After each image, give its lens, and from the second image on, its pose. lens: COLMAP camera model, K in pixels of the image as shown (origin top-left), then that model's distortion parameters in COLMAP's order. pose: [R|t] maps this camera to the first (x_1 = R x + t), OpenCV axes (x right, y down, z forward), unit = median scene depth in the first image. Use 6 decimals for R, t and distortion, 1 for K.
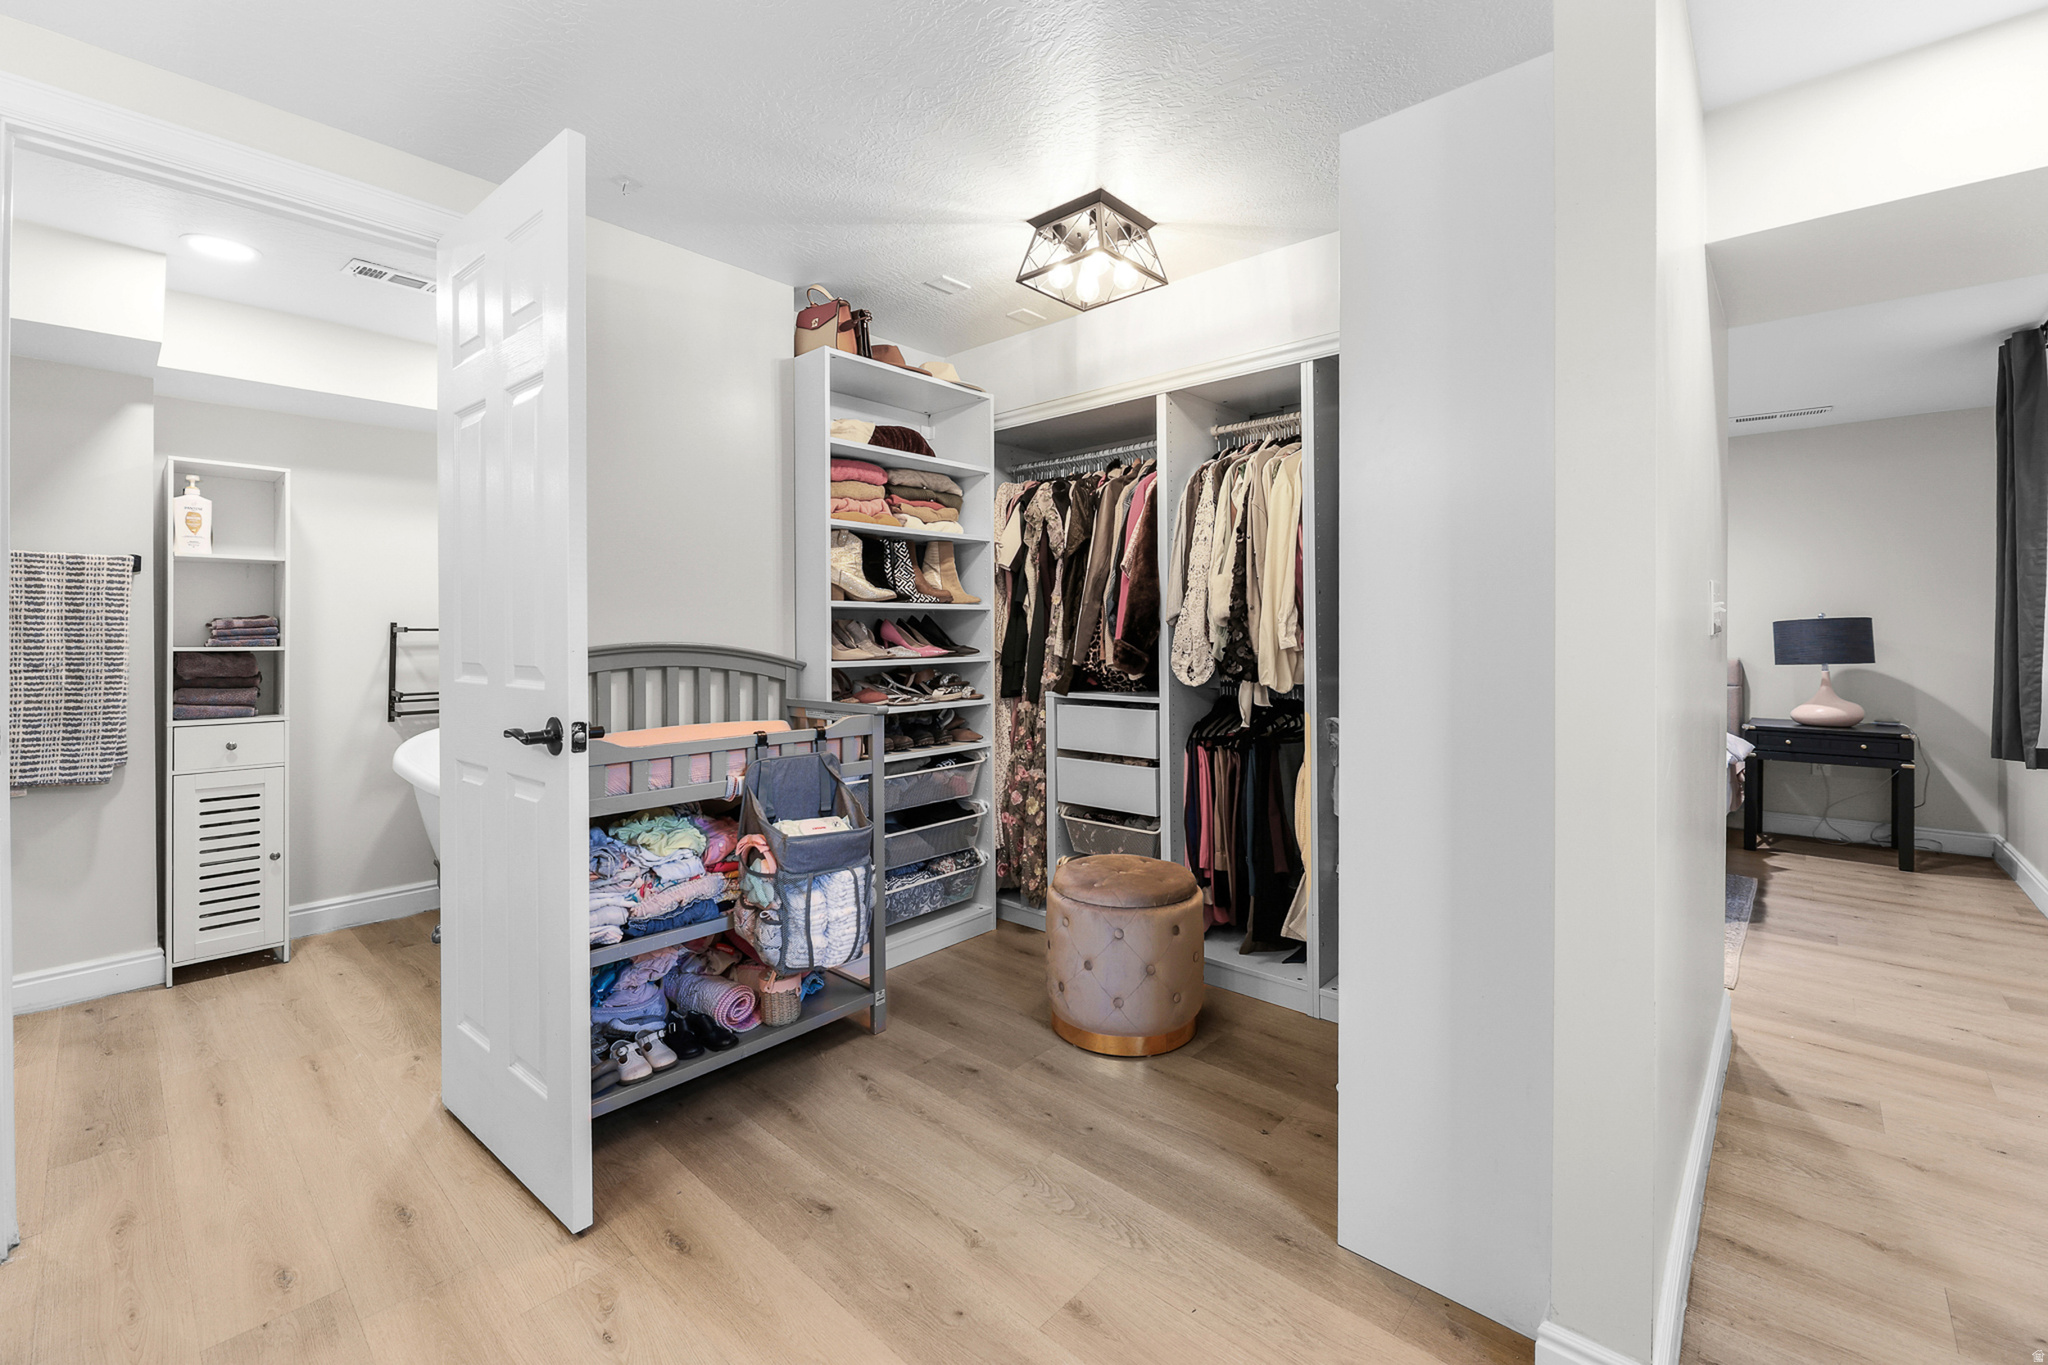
lens RADIAL K [[850.7, 0, 1027.3], [0, 850.7, 641.9], [0, 0, 1]] dist [0.000550, -0.004146]
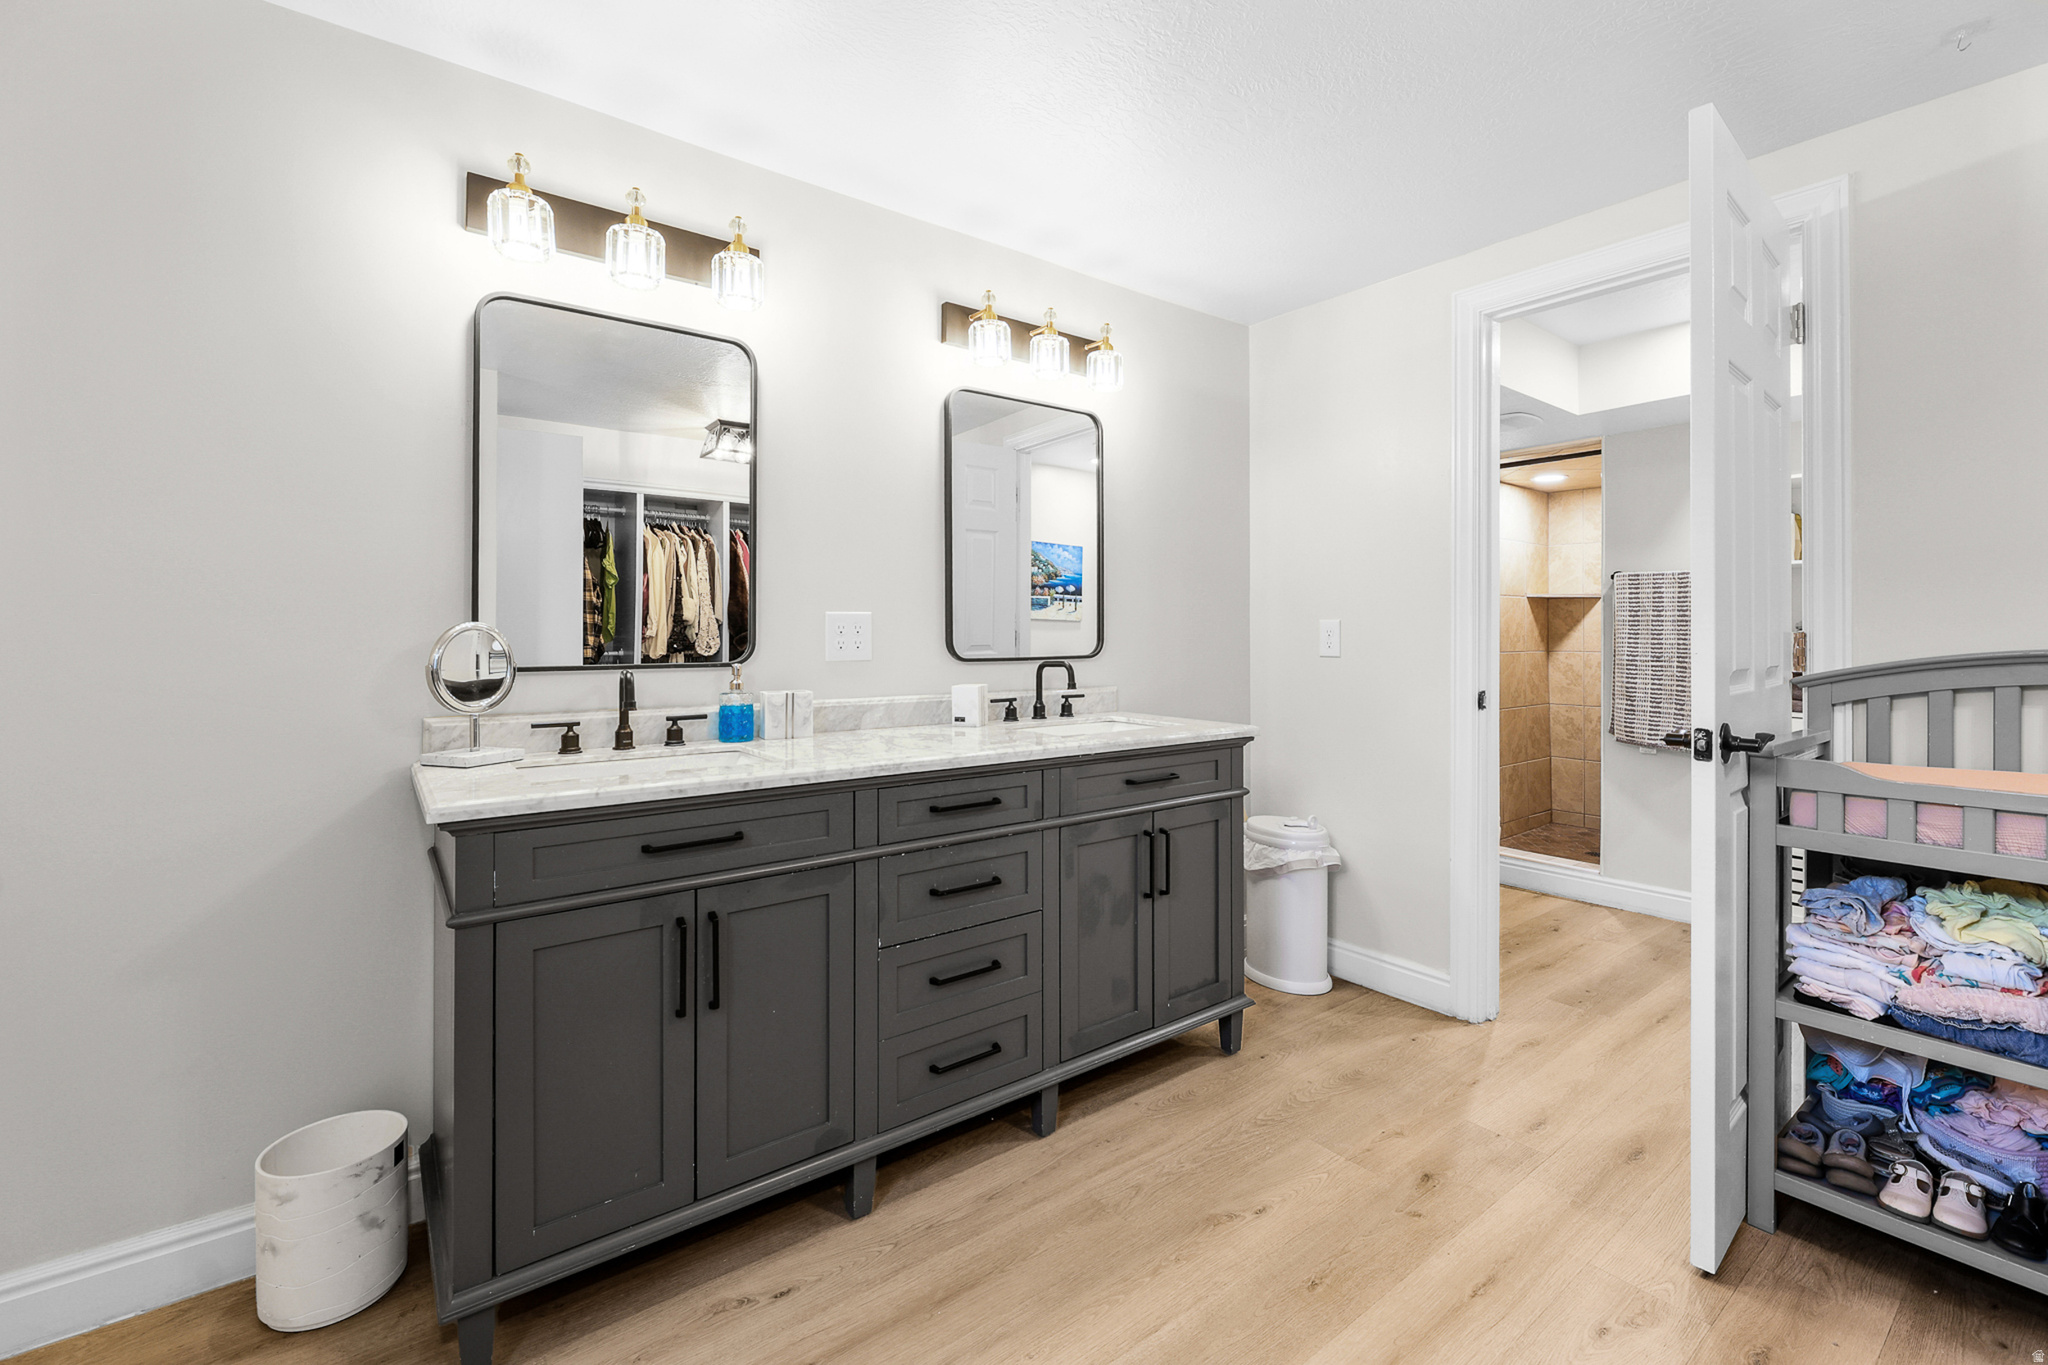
lens RADIAL K [[850.7, 0, 1027.3], [0, 850.7, 641.9], [0, 0, 1]] dist [0.000550, -0.004146]
pose [[-0.181789, 0.010548, -0.983281, 0.431905], [-0.004958, 0.999920, 0.011643, -0.008473], [0.983325, 0.006992, -0.181722, 0.352112]]
